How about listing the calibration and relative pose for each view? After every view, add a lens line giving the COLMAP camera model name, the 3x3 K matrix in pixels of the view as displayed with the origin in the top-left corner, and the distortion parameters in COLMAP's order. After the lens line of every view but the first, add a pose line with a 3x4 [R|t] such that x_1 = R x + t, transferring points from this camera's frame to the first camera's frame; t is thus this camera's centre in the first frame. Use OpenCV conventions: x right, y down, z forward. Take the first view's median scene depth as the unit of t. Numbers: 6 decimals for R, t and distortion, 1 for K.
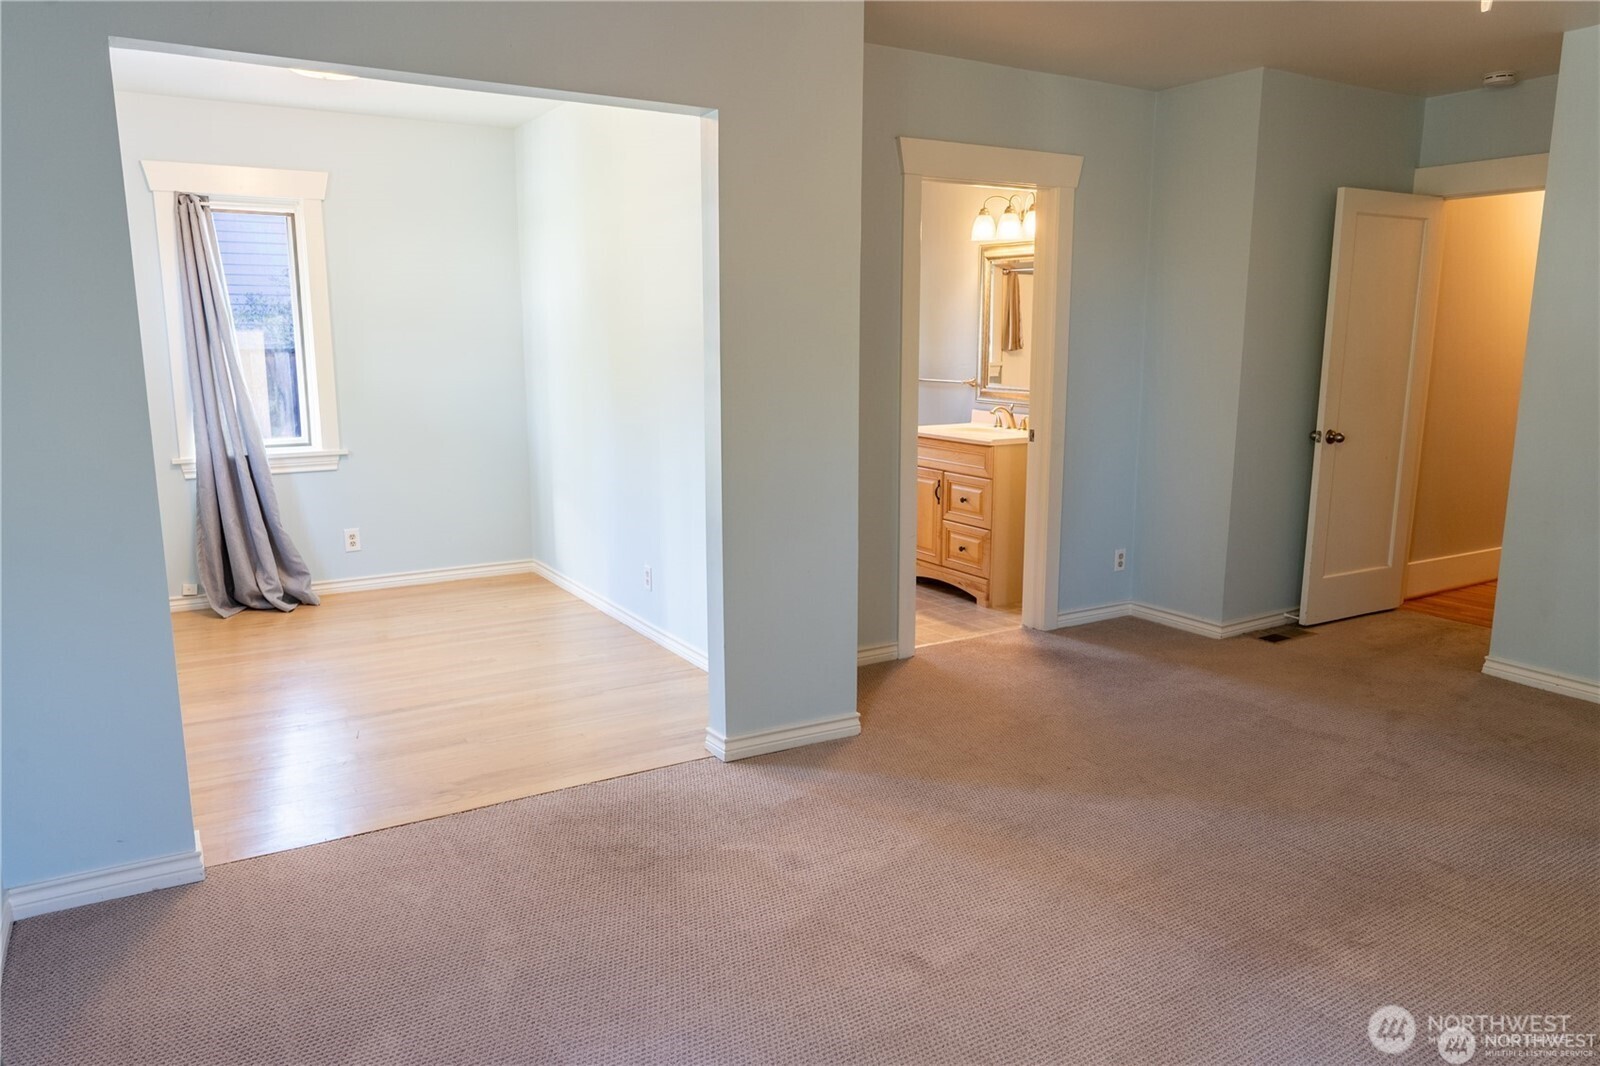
lens RADIAL K [[1101.7, 0, 796.2], [0, 1101.7, 533.6], [0, 0, 1]] dist [-0.002307, 0.003179]
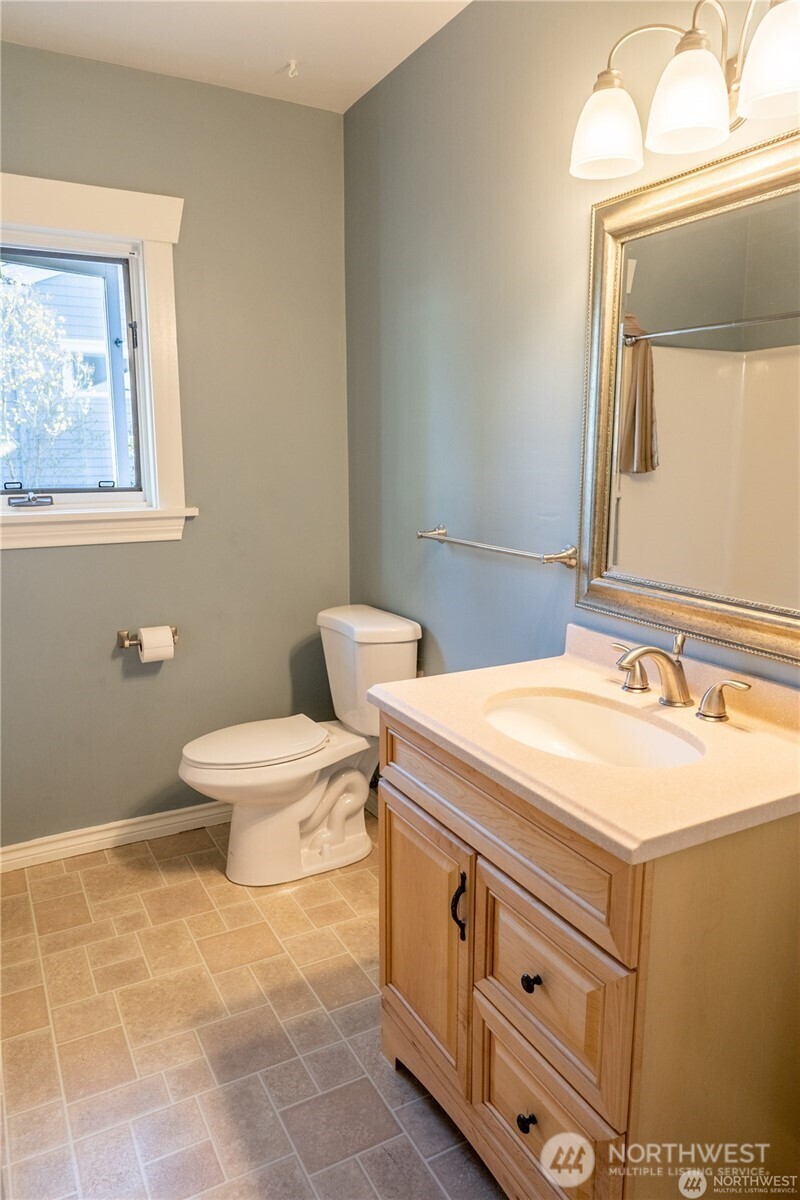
lens RADIAL K [[800.7, 0, 400.0], [0, 800.7, 600.0], [0, 0, 1]] dist [-0.003037, 0.003474]
pose [[0.998390, 0.011162, -0.055607, 0.137513], [-0.010817, 0.999920, 0.006503, -0.148969], [0.055675, -0.005891, 0.998432, 0.844716]]
